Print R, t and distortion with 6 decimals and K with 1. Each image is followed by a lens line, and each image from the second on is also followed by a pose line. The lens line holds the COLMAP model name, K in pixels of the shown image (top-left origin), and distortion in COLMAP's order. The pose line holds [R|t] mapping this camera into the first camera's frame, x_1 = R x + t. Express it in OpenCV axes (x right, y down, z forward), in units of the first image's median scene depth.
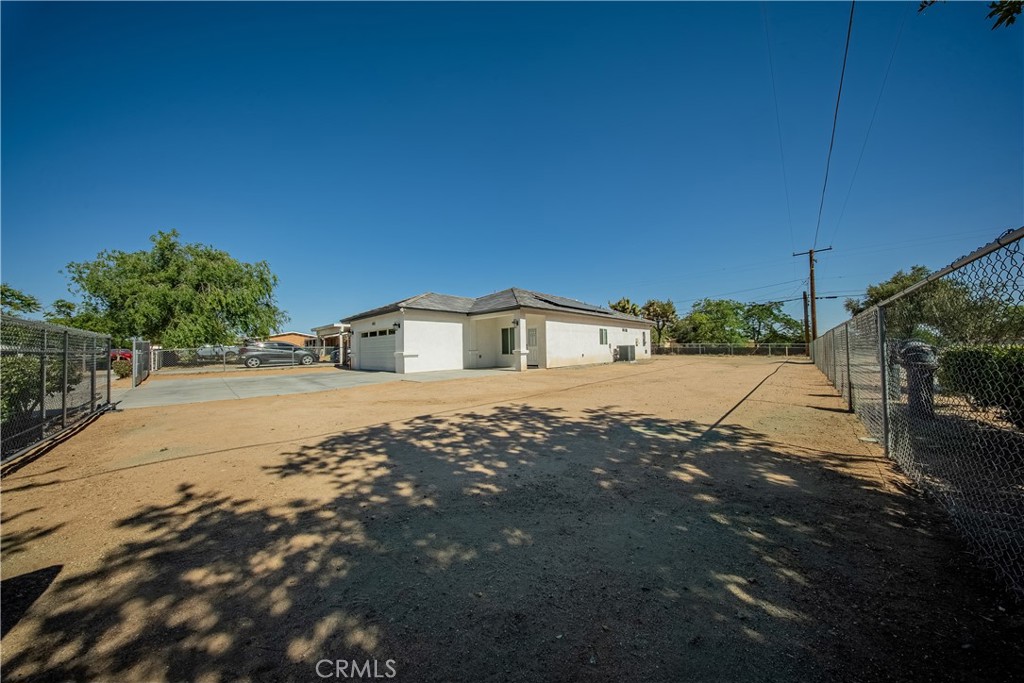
lens RADIAL K [[306.0, 0, 508.5], [0, 306.0, 338.0], [0, 0, 1]] dist [-0.001266, -0.000761]
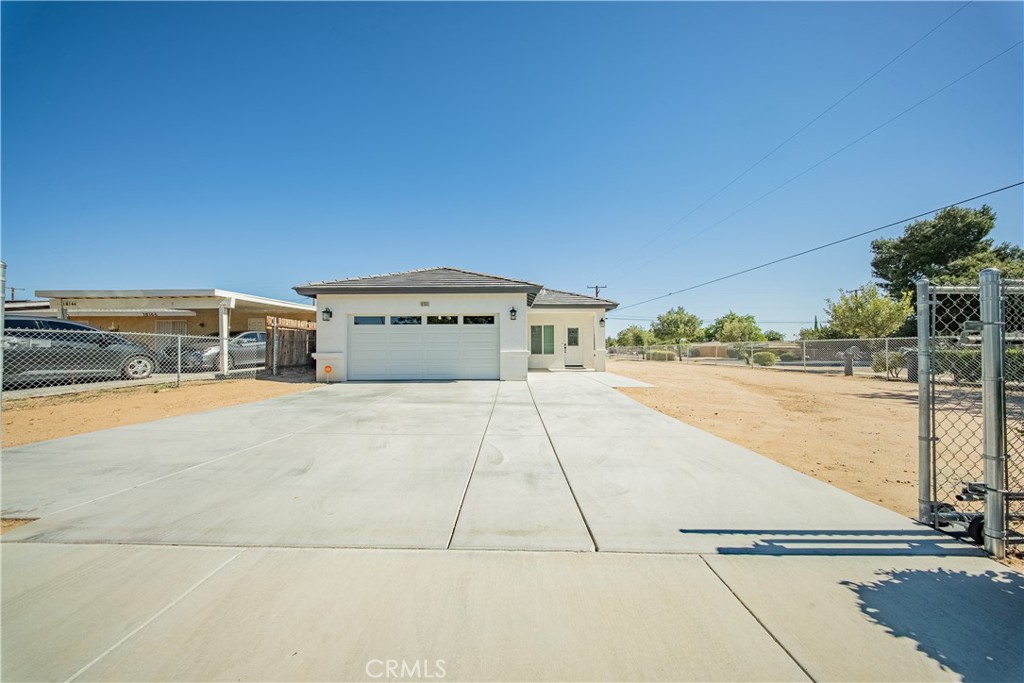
lens RADIAL K [[306.0, 0, 504.3], [0, 306.0, 349.5], [0, 0, 1]] dist [-0.001266, -0.000761]
pose [[0.712960, 0.012104, 0.701100, -2.746119], [-0.035547, 0.999189, 0.018899, 0.099436], [-0.700303, -0.038397, 0.712812, 1.632966]]
